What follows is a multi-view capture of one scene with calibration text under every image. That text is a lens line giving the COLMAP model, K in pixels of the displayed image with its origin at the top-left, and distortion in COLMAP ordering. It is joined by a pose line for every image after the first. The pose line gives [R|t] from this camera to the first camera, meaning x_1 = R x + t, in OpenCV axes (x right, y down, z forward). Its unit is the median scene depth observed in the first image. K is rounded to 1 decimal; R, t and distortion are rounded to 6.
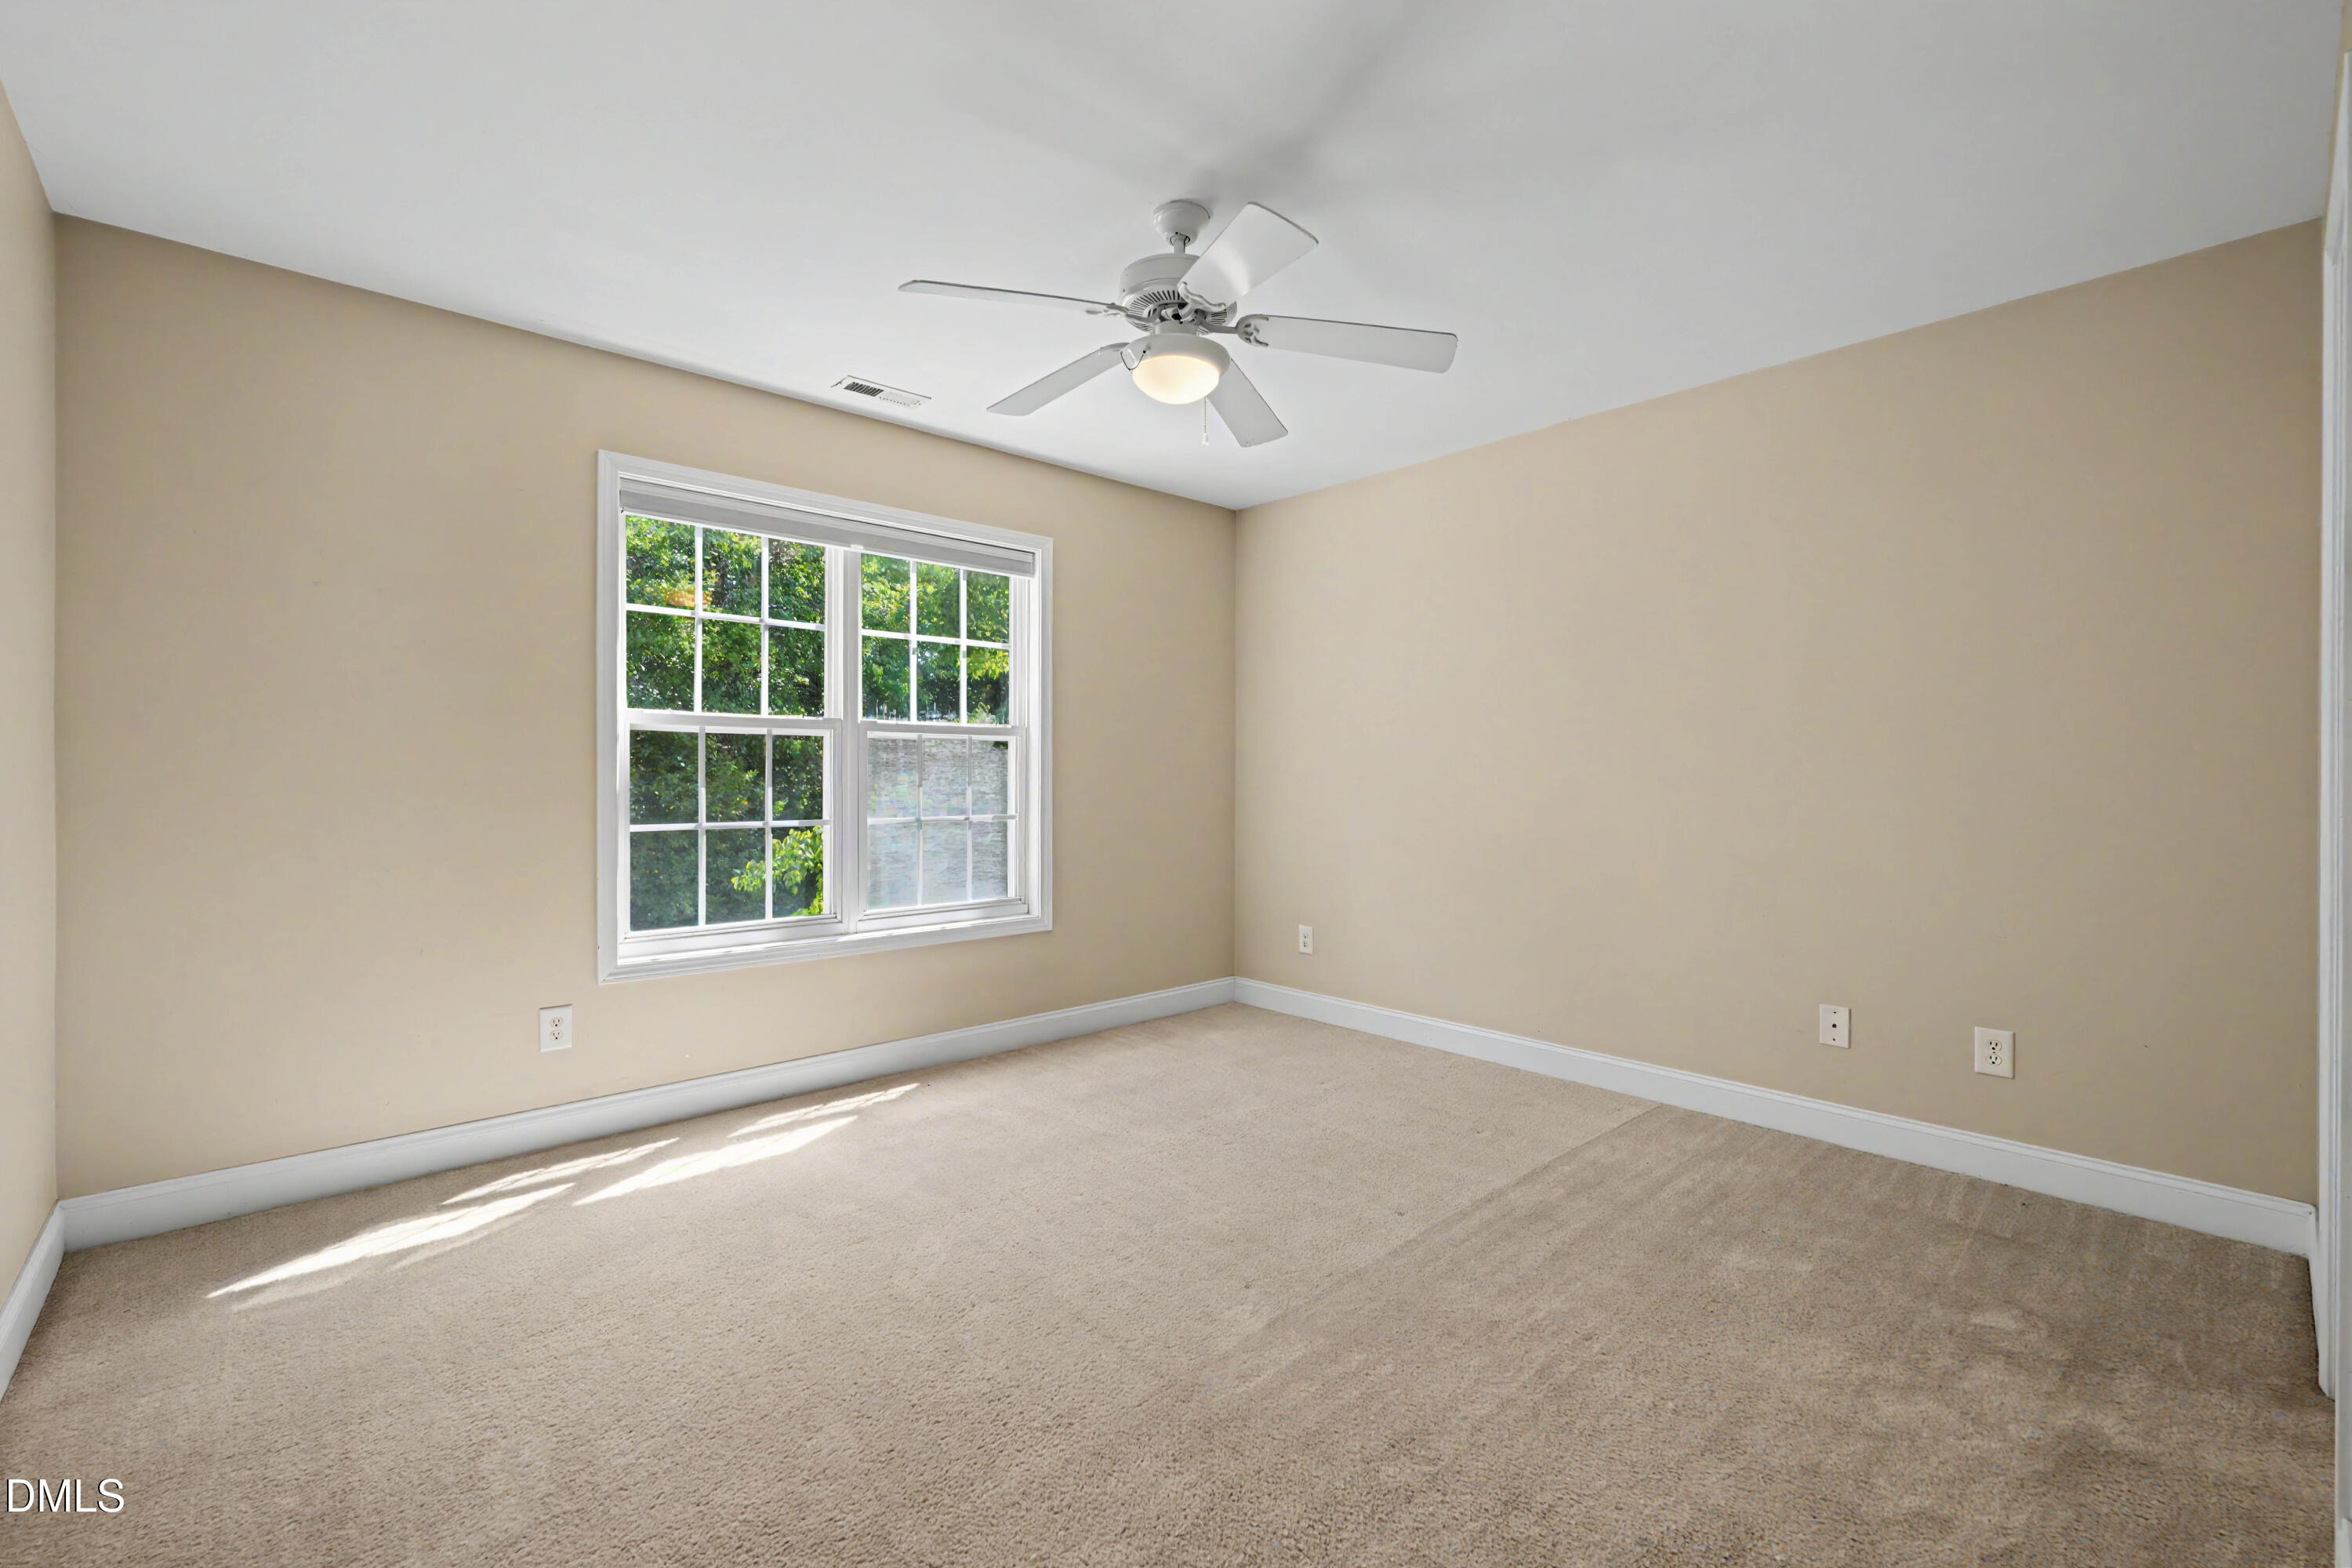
lens RADIAL K [[1024.7, 0, 1175.8], [0, 1024.7, 793.2], [0, 0, 1]] dist [-0.001694, -0.000269]
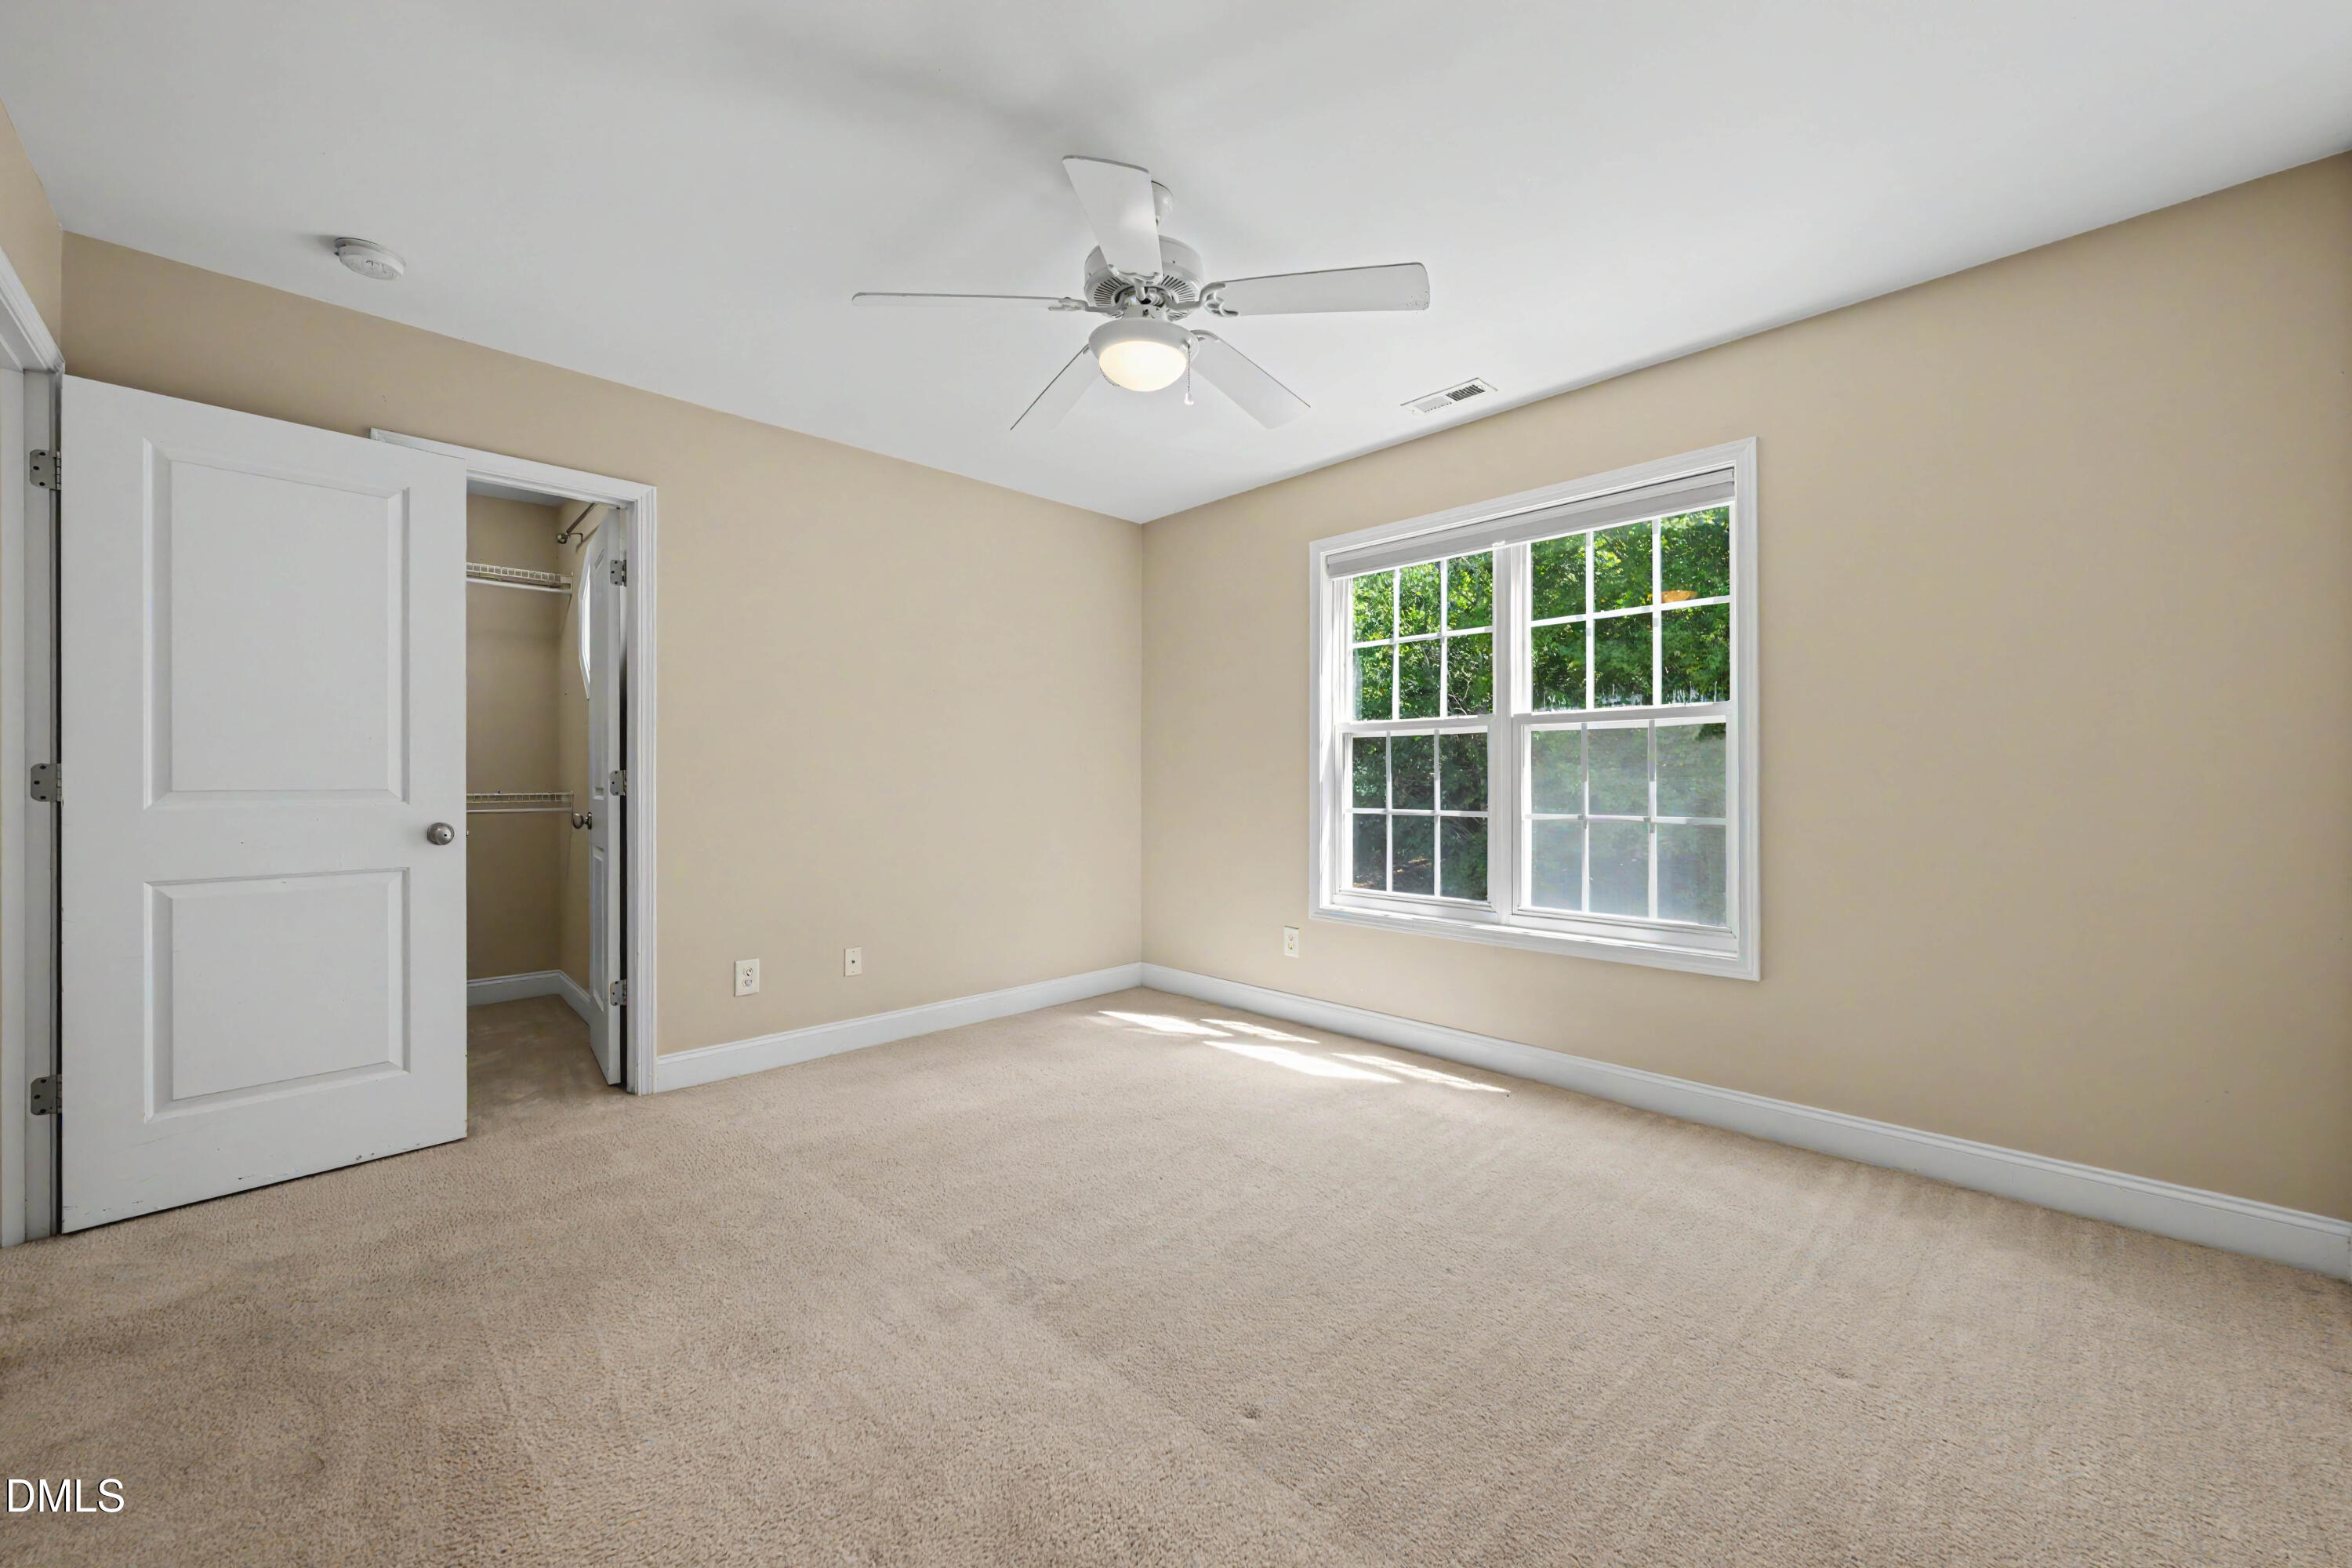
lens RADIAL K [[899.2, 0, 1123.5], [0, 899.2, 776.5], [0, 0, 1]] dist [0.000480, 0.000005]
pose [[-0.015626, -0.000048, -0.999878, 0.597059], [-0.008967, 0.999960, 0.000093, -0.007325], [0.999838, 0.008968, -0.015626, 0.654265]]
